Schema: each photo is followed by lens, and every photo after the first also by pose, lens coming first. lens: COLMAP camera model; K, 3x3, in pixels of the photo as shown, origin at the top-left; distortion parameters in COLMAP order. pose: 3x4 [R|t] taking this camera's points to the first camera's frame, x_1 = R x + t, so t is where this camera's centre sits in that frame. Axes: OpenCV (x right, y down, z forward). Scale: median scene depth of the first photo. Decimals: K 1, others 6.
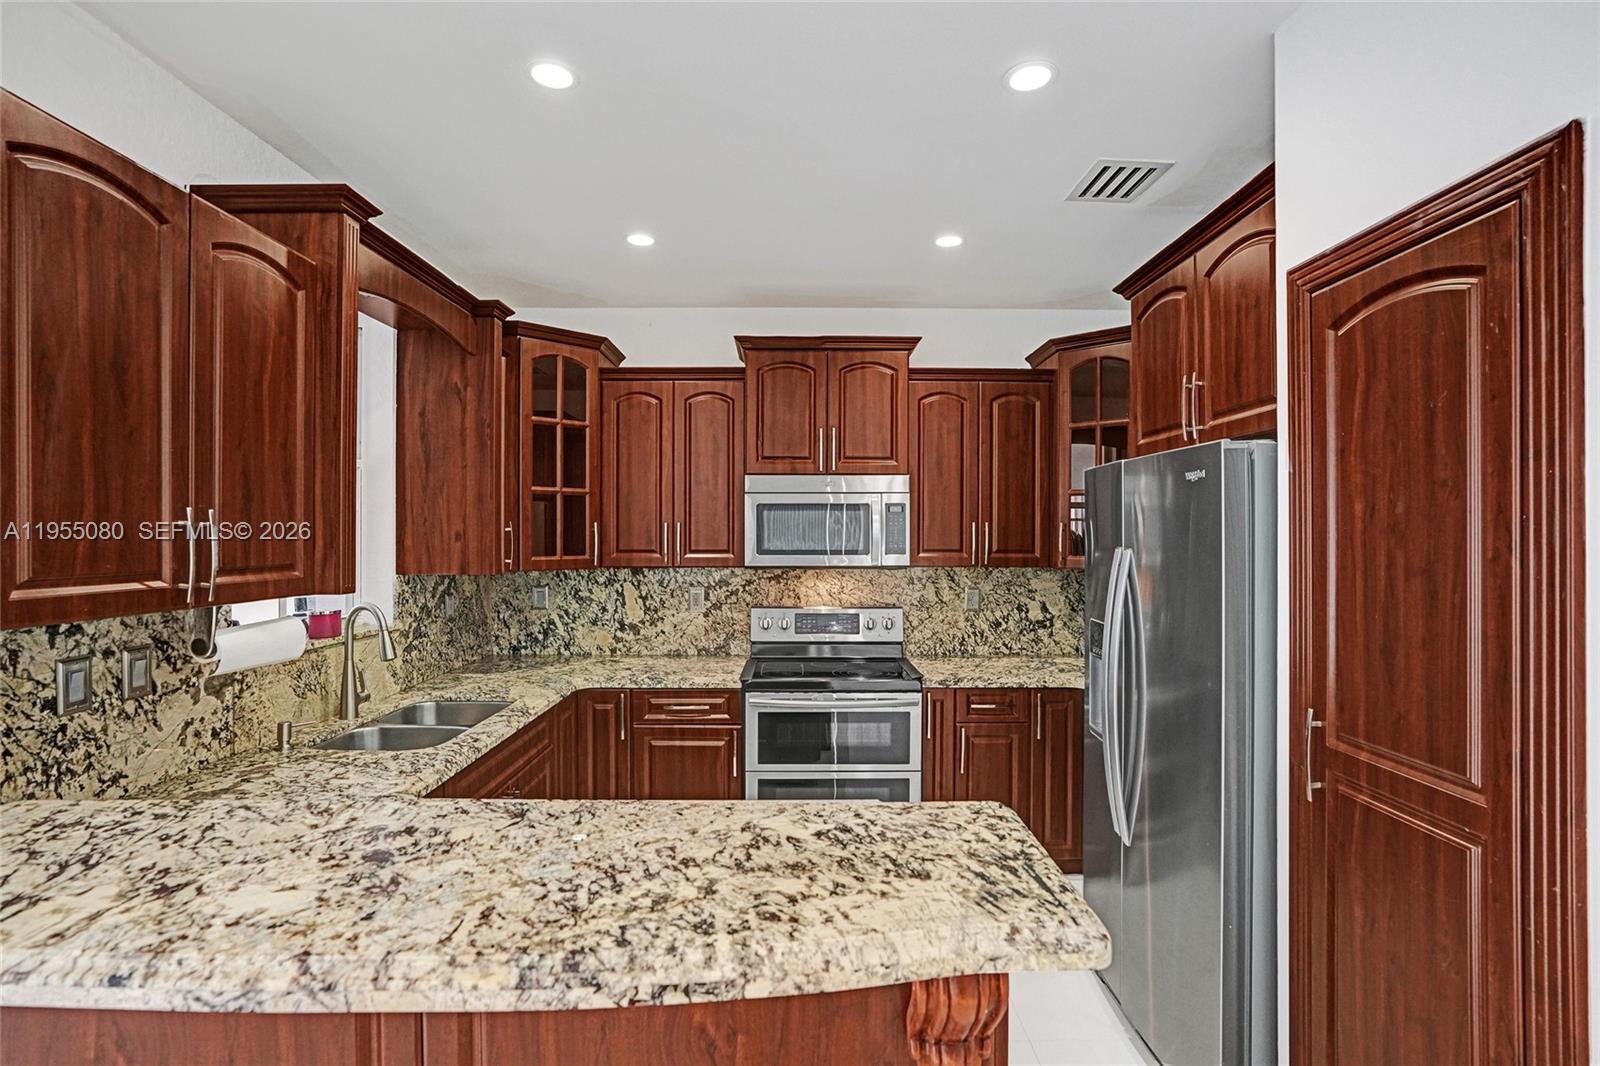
lens RADIAL K [[781.4, 0, 797.2], [0, 781.4, 522.0], [0, 0, 1]] dist [-0.049688, 0.012464]
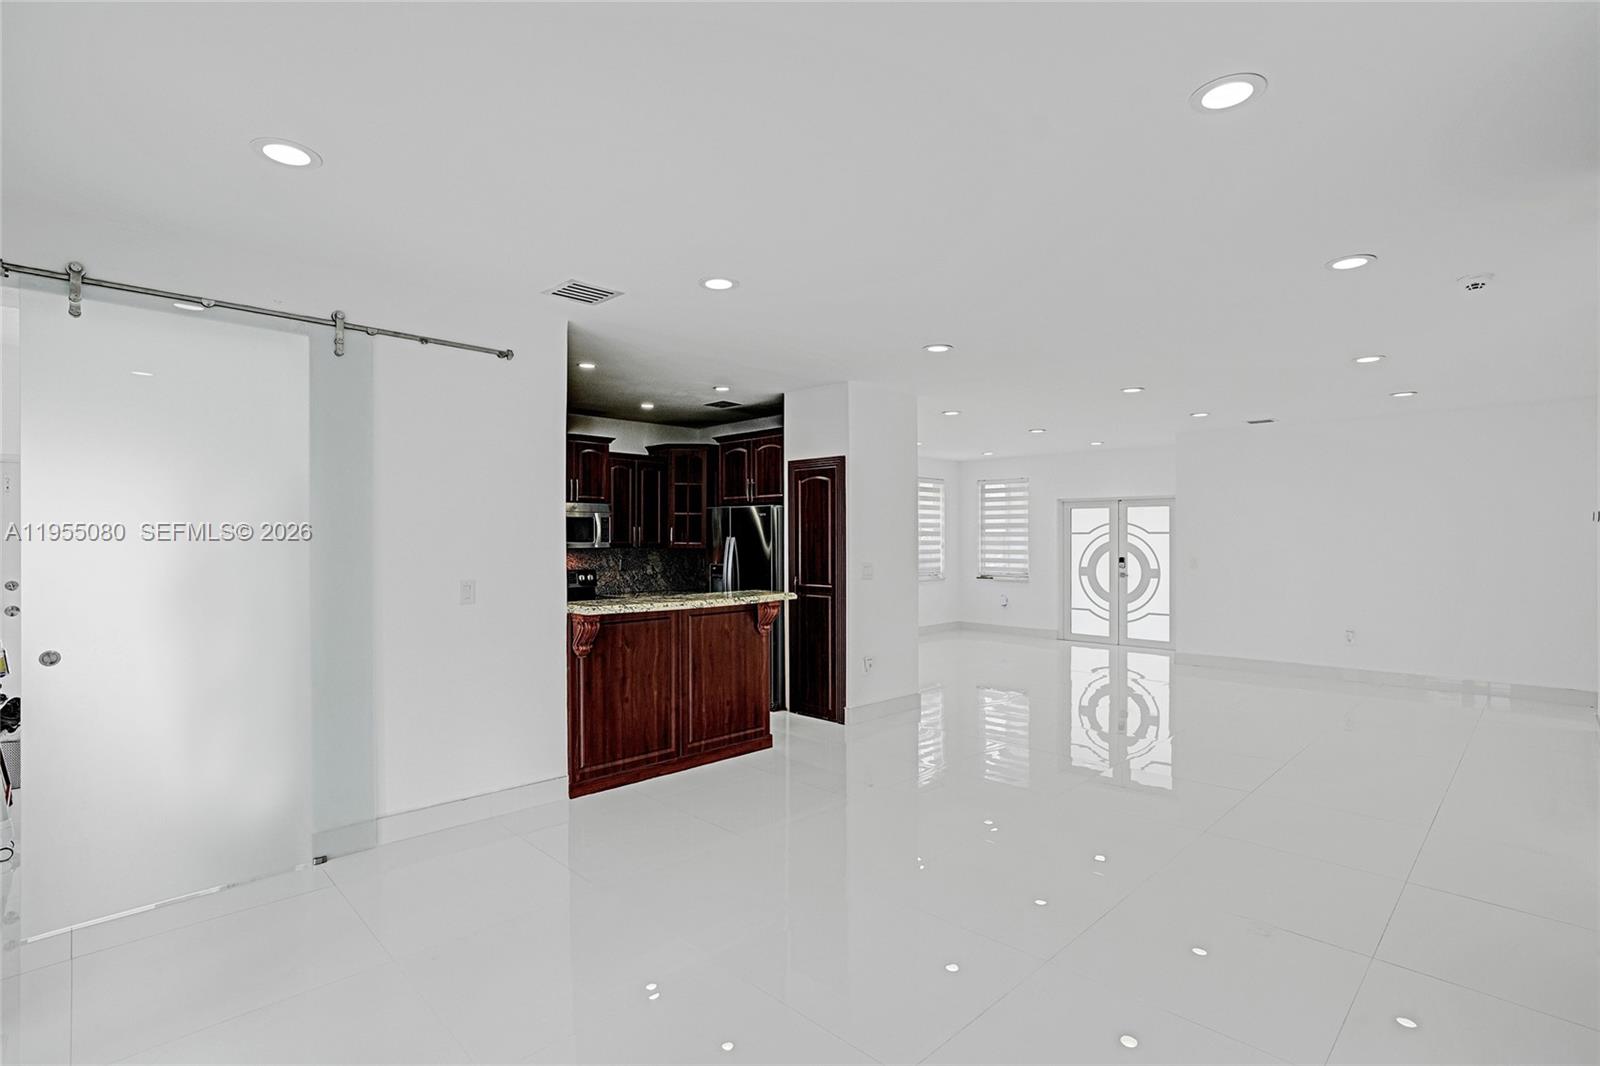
lens RADIAL K [[762.3, 0, 811.3], [0, 762.3, 533.8], [0, 0, 1]] dist [-0.051370, 0.025951]
pose [[0.712592, -0.000438, 0.701579, -2.148452], [-0.007994, 0.999930, 0.008744, -0.007186], [-0.701534, -0.011839, 0.712538, -1.968153]]
